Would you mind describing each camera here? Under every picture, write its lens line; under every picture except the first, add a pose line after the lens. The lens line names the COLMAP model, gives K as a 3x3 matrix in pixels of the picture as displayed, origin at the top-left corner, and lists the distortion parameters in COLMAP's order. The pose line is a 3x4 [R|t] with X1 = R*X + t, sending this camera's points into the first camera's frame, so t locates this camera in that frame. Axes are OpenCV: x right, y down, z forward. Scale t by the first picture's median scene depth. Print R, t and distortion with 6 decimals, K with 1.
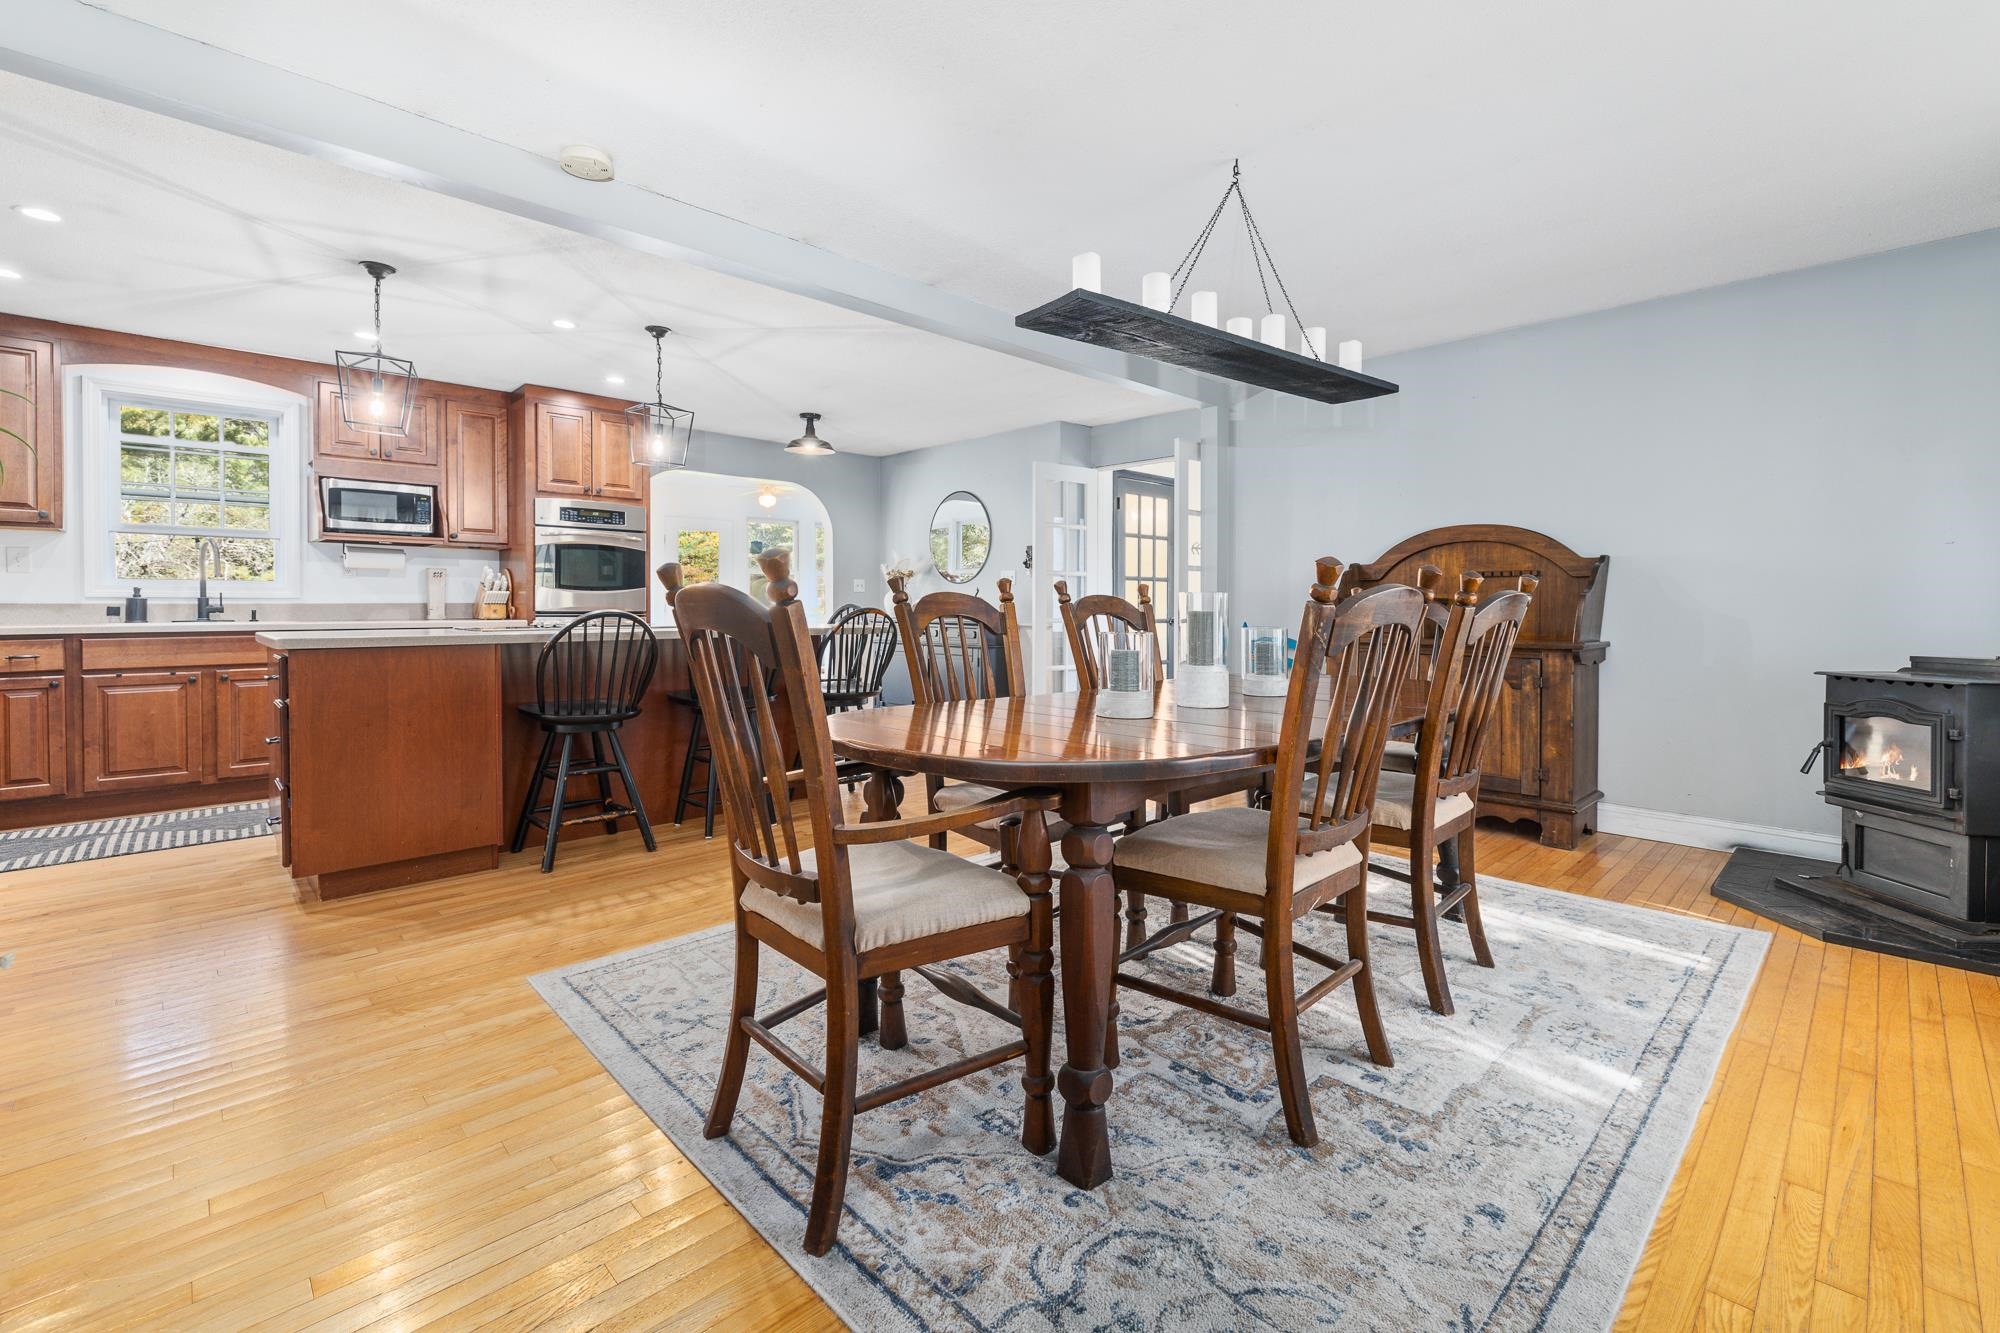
lens RADIAL K [[861.6, 0, 998.9], [0, 861.6, 621.9], [0, 0, 1]] dist [0.003524, -0.001057]
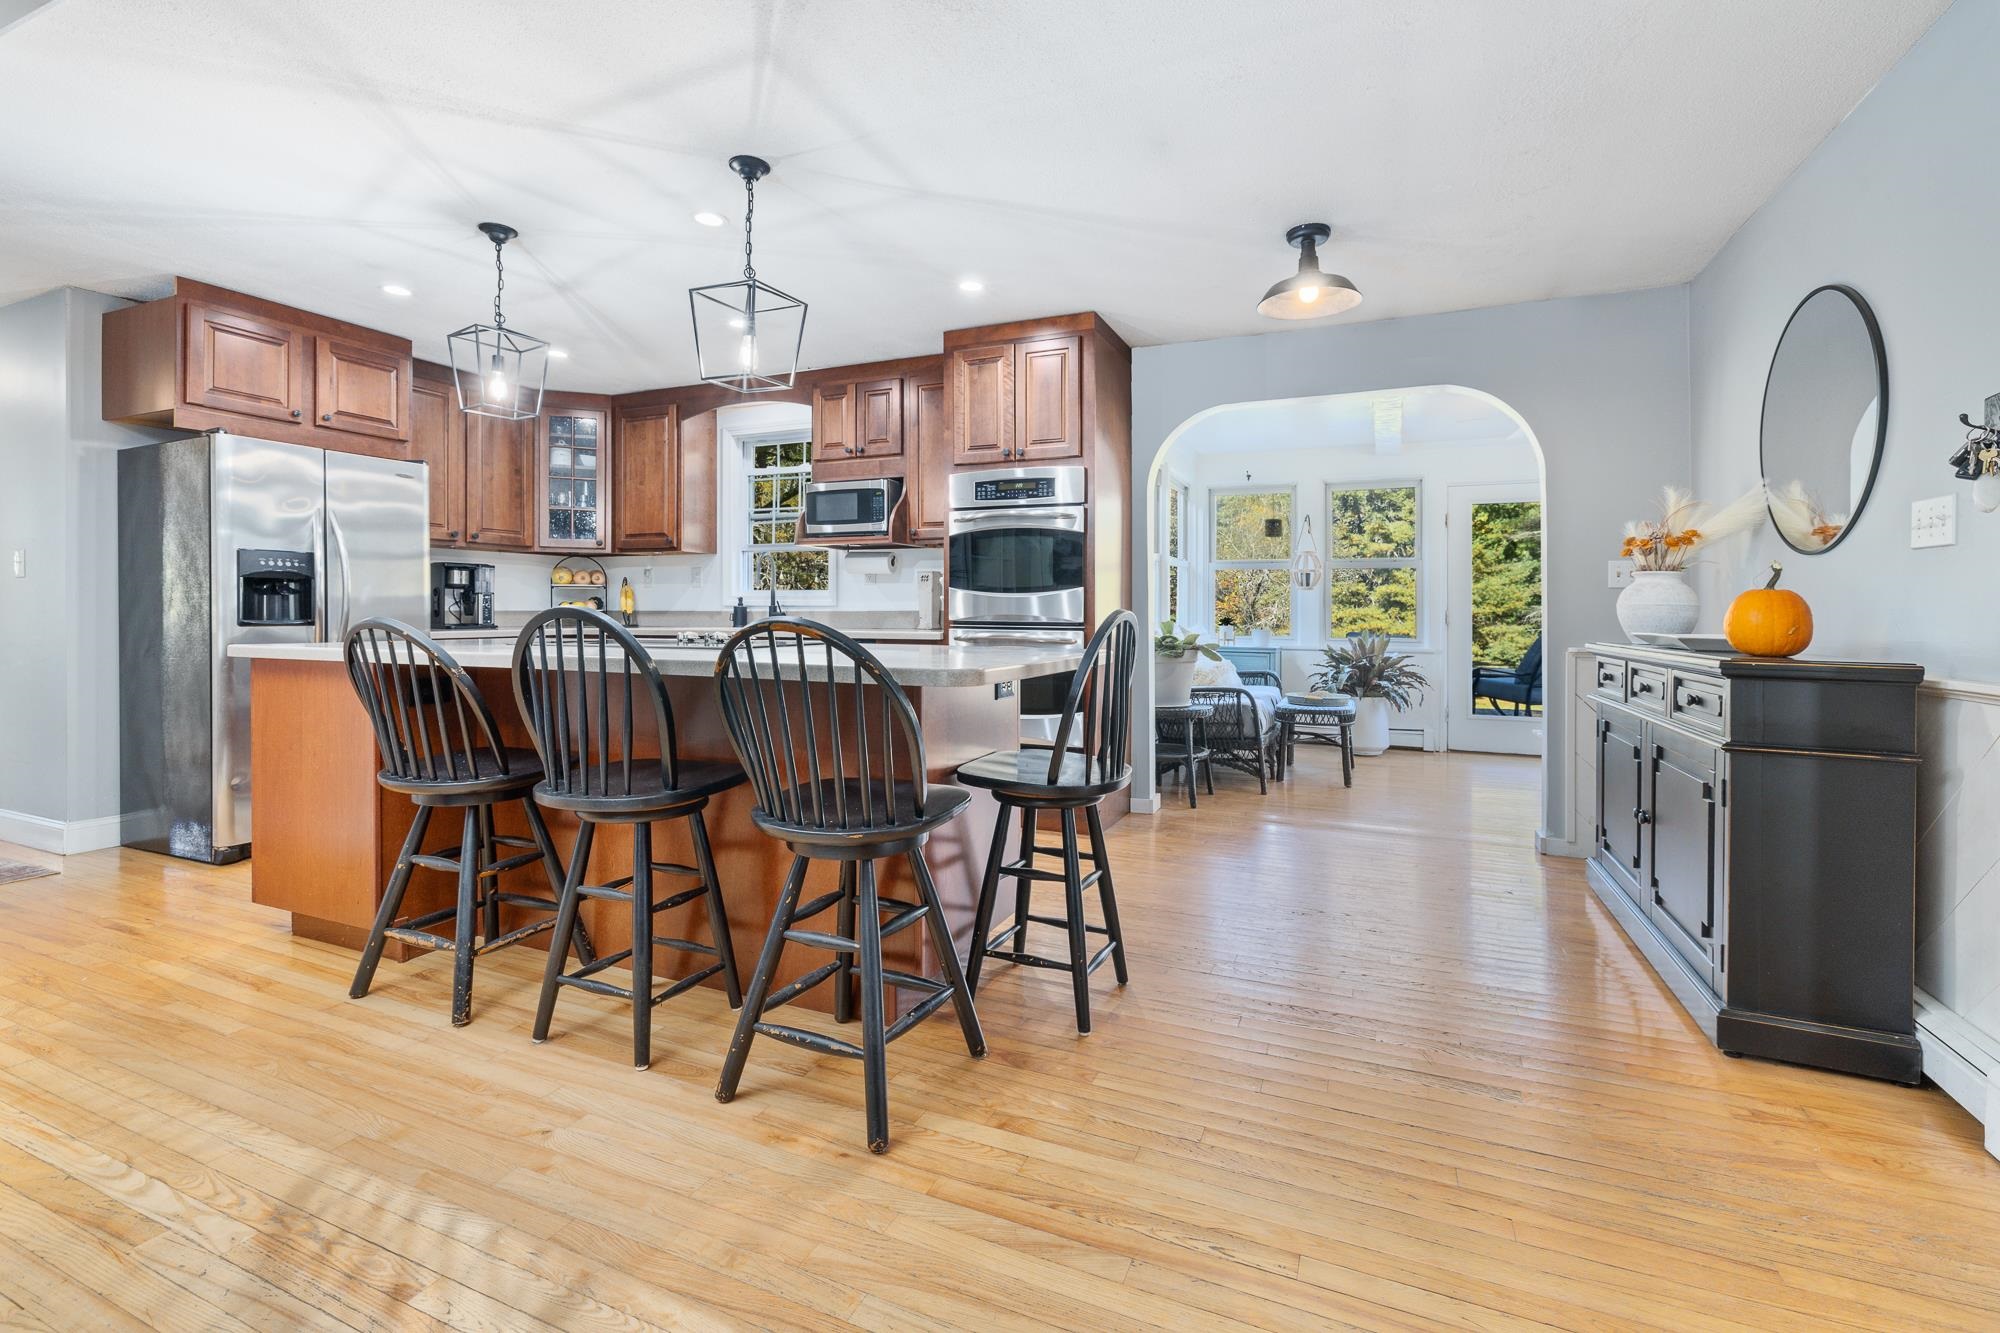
lens RADIAL K [[861.6, 0, 1010.1], [0, 861.6, 613.5], [0, 0, 1]] dist [0.003524, -0.001057]
pose [[0.385115, 0.000203, -0.922868, 0.244496], [-0.022019, 0.999717, -0.008969, -0.016088], [0.922606, 0.023775, 0.385011, 0.930855]]
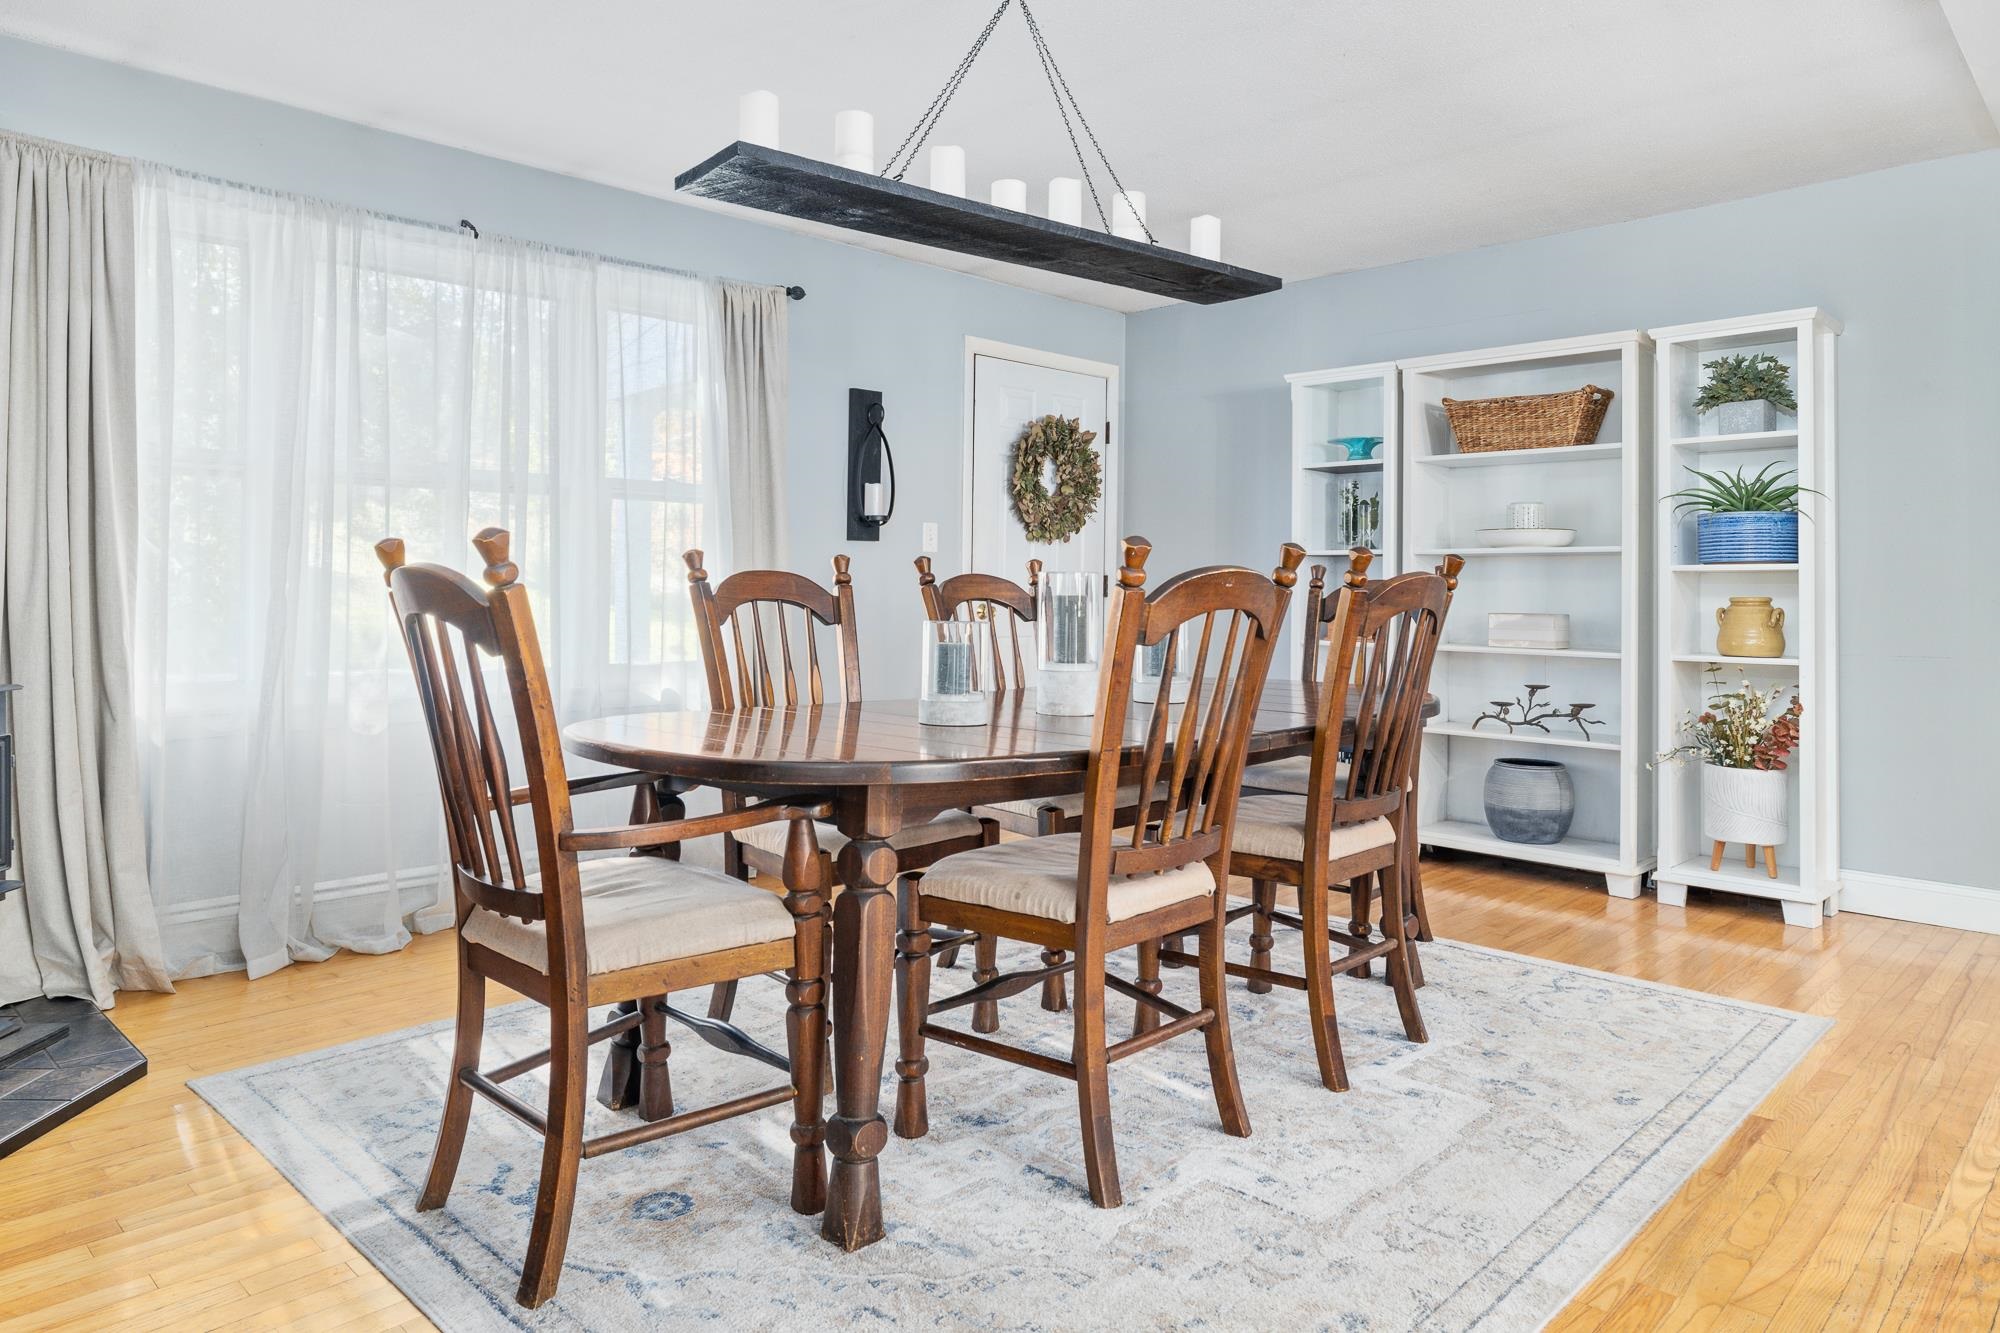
lens RADIAL K [[1281.4, 0, 1005.5], [0, 1281.4, 567.5], [0, 0, 1]] dist [-0.007704, 0.000961]
pose [[-0.999185, -0.010199, -0.039049, 0.195570], [-0.010375, 0.999937, 0.004299, -0.022289], [0.039003, 0.004700, -0.999228, 1.243225]]
